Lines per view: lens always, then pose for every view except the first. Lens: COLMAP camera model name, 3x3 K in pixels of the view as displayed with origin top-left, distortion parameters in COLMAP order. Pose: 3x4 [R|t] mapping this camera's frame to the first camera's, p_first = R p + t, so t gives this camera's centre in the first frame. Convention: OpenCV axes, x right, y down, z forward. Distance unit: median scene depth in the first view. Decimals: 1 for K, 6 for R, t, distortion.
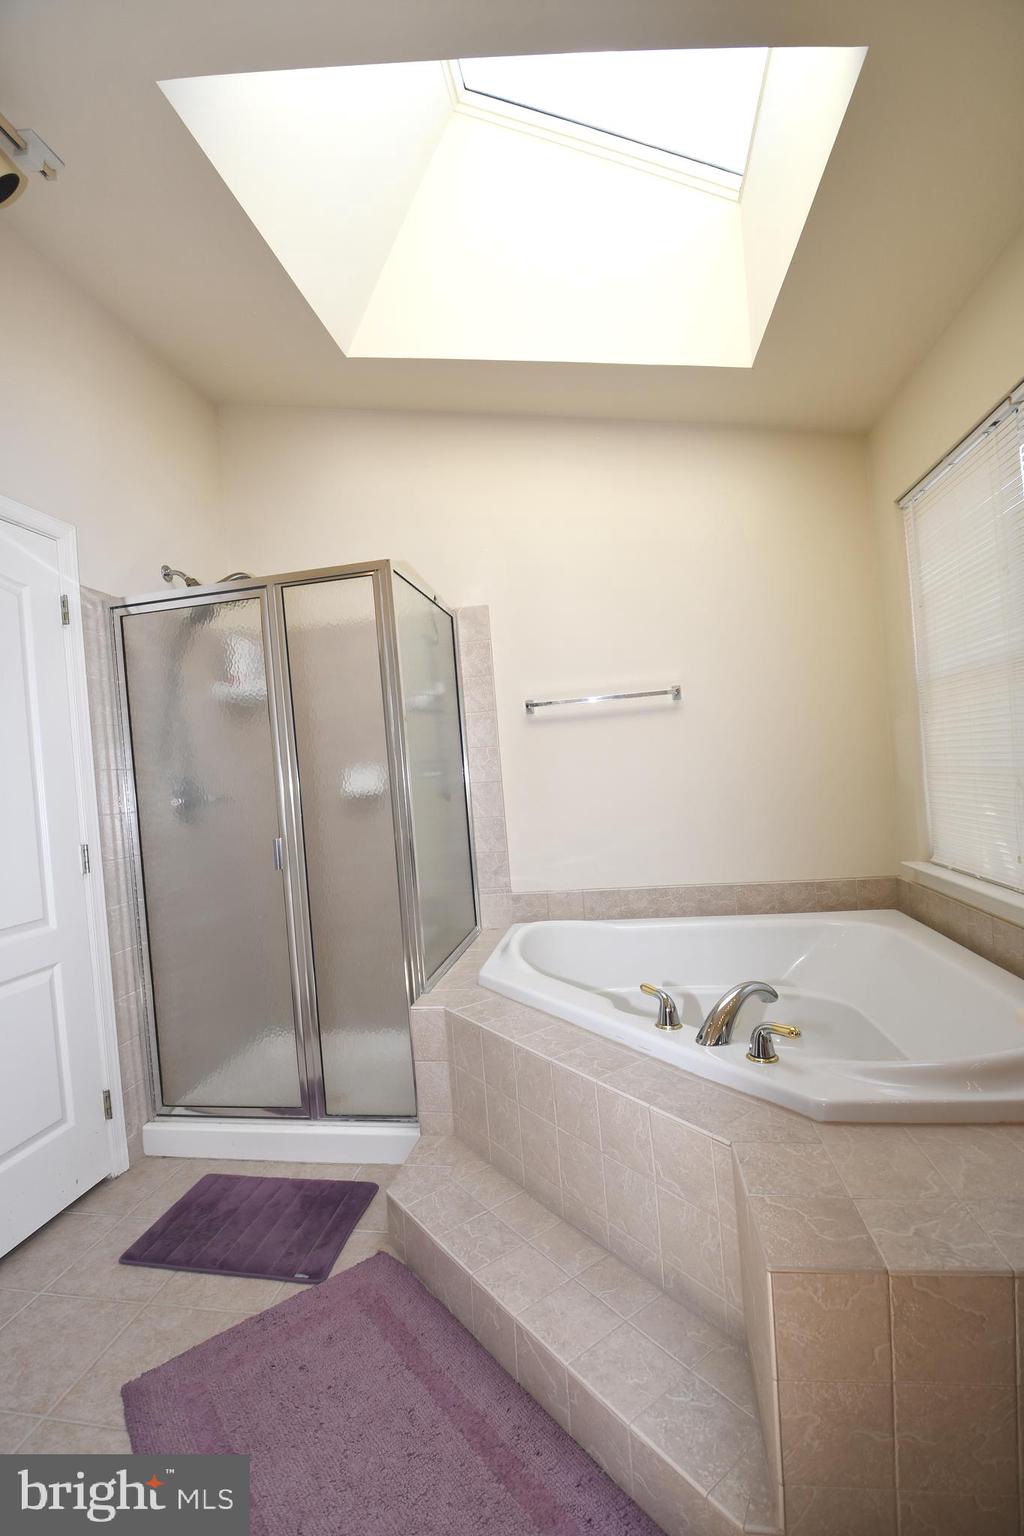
lens RADIAL K [[680.5, 0, 508.7], [0, 680.5, 777.6], [0, 0, 1]] dist [0.015465, -0.020676]
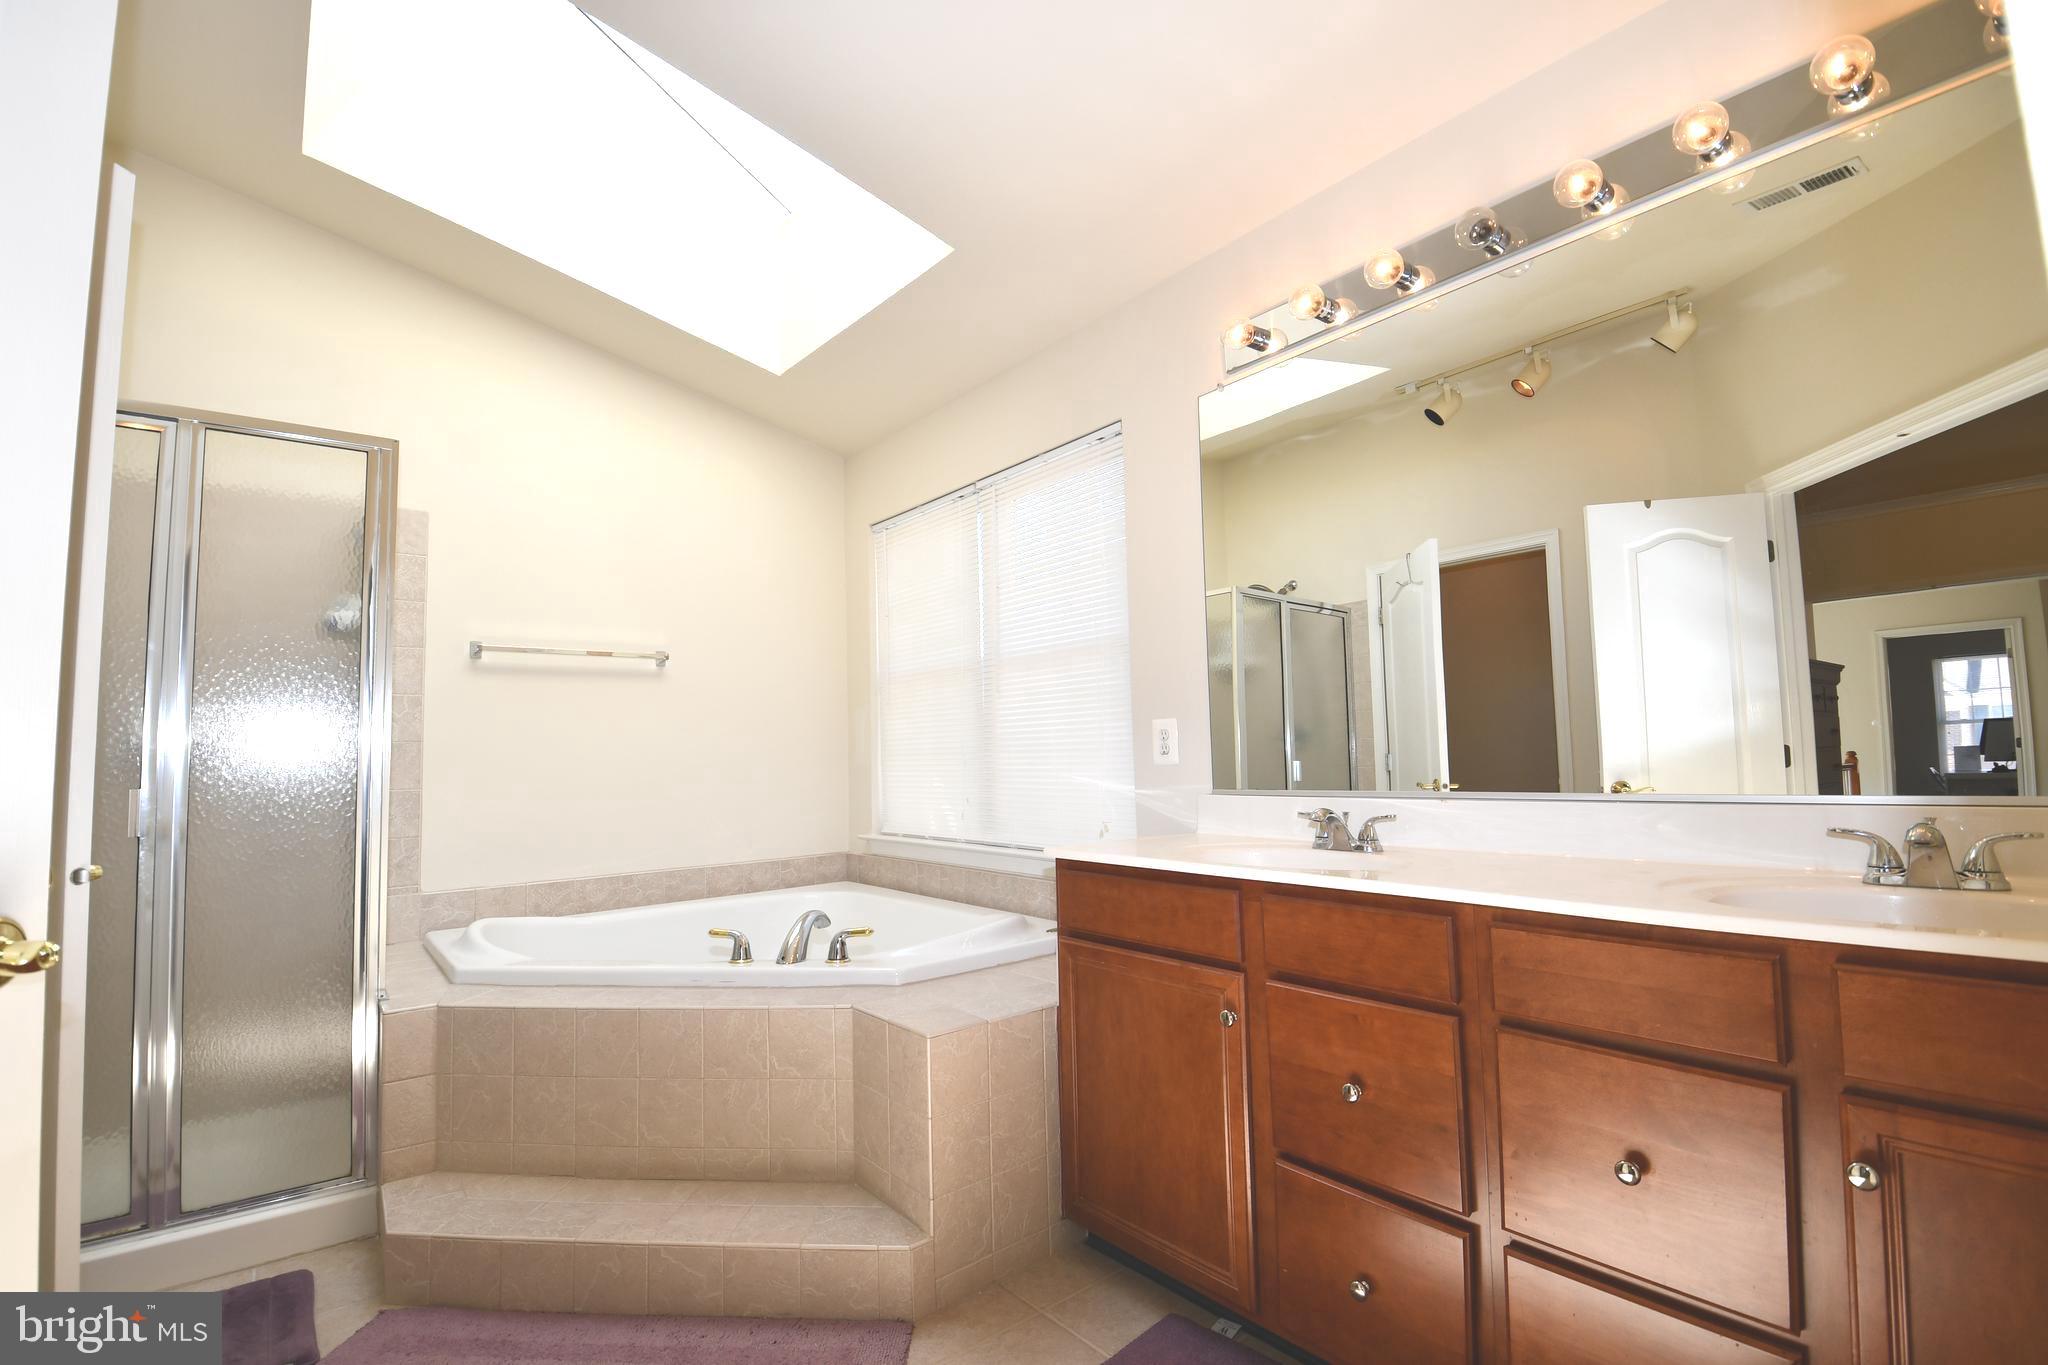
lens RADIAL K [[907.3, 0, 1013.7], [0, 907.3, 681.4], [0, 0, 1]] dist [0.027180, -0.028938]
pose [[0.656688, 0.122387, 0.744166, -0.543173], [-0.018429, 0.989054, -0.146399, 0.120129], [-0.753937, 0.082425, 0.651755, -0.255210]]
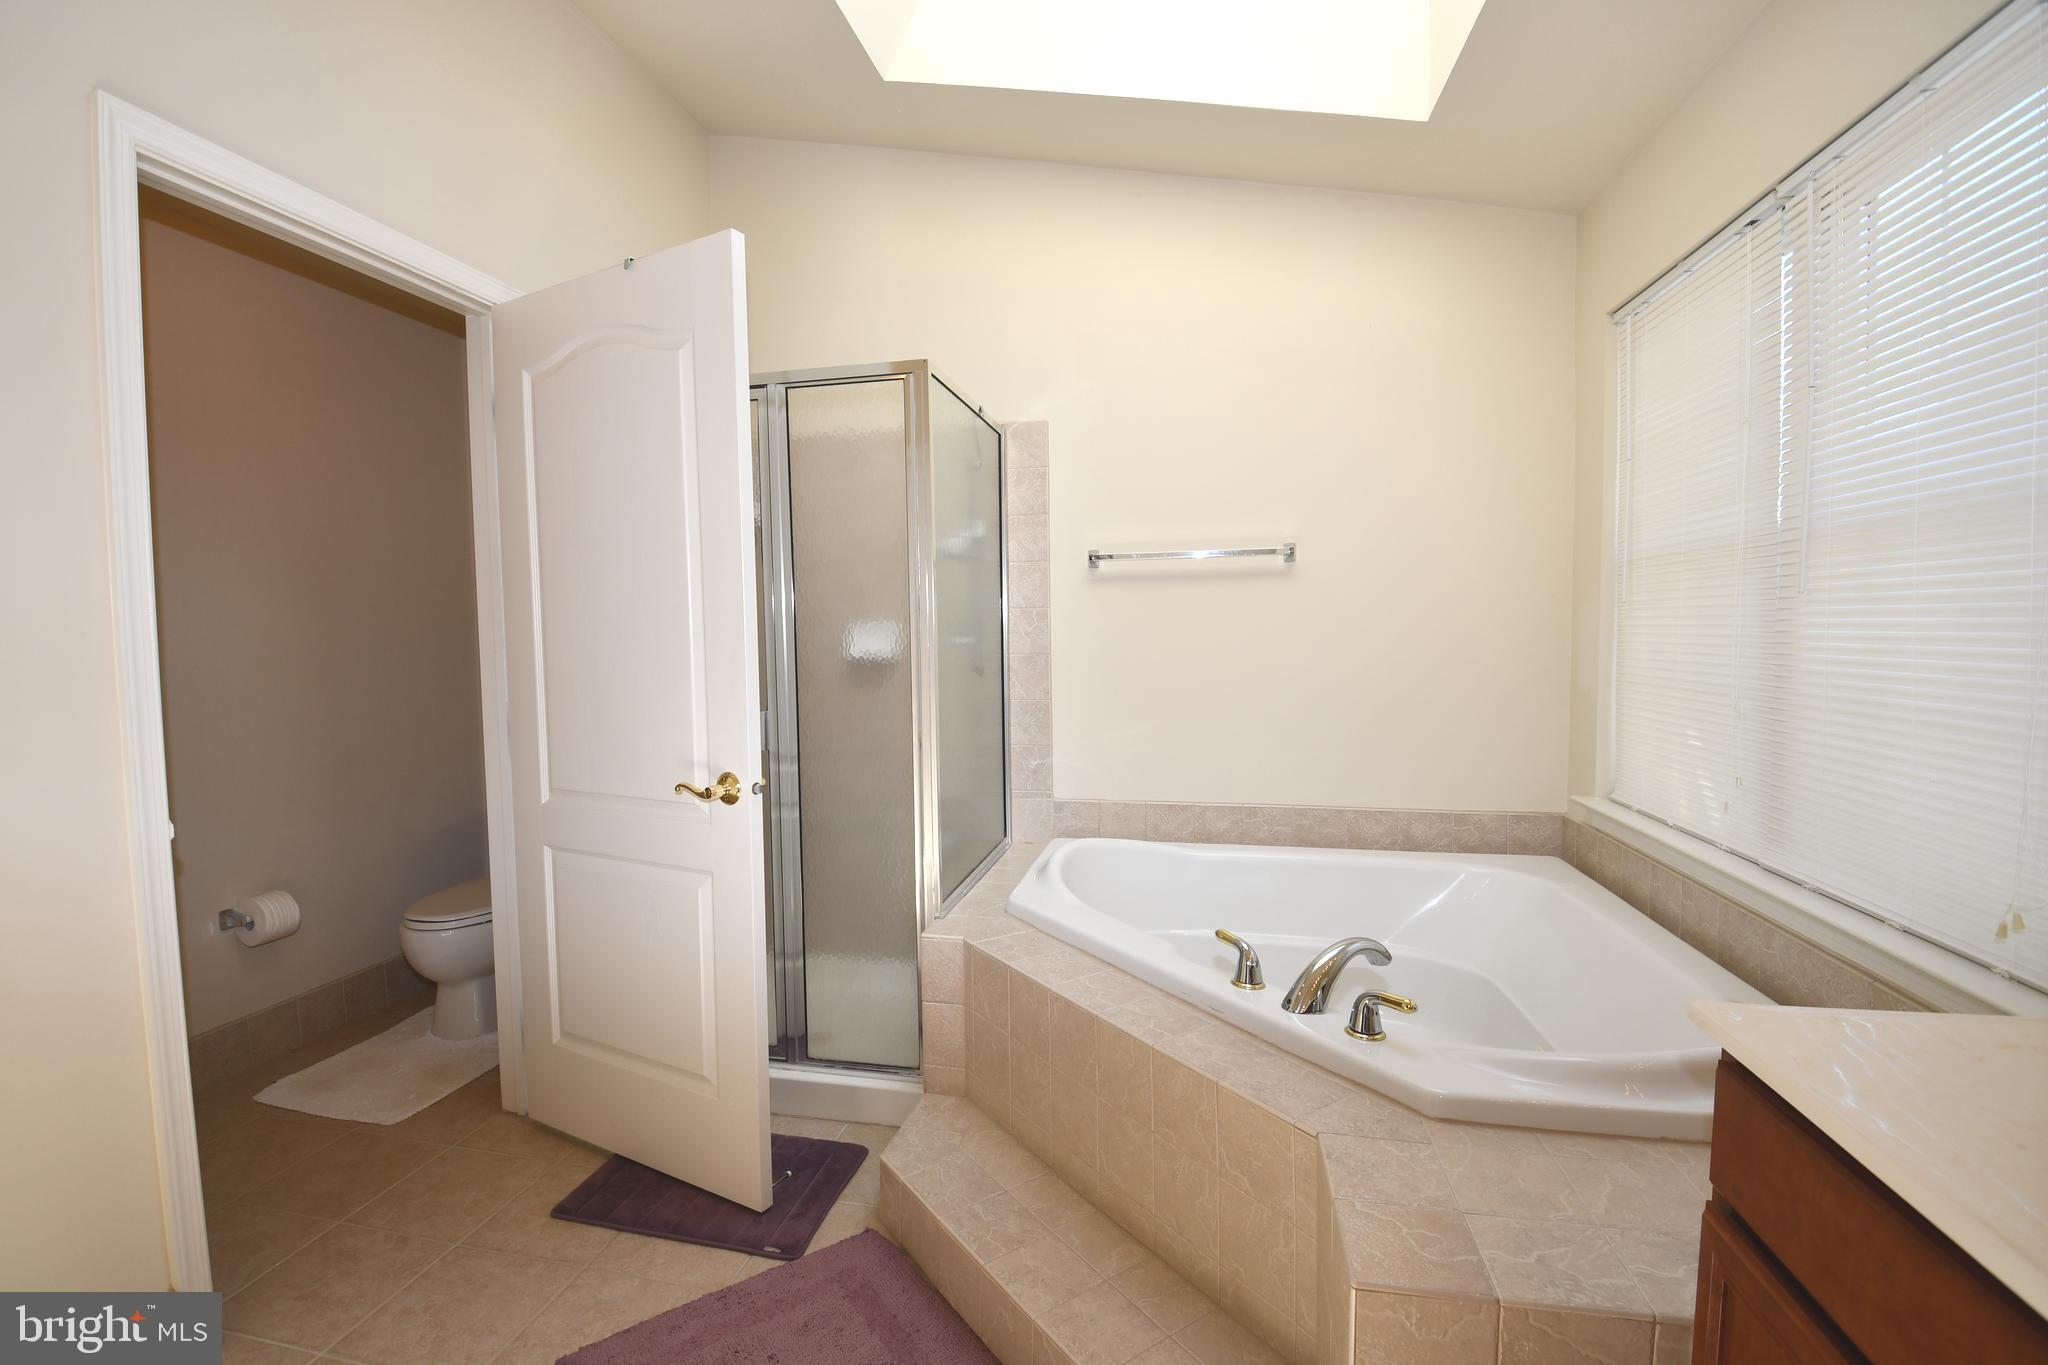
lens RADIAL K [[907.3, 0, 1013.7], [0, 907.3, 681.4], [0, 0, 1]] dist [0.027180, -0.028938]
pose [[0.997099, 0.066618, -0.036805, -0.018847], [-0.064742, 0.996649, 0.050000, -0.019164], [0.040013, -0.047472, 0.998071, -0.044251]]
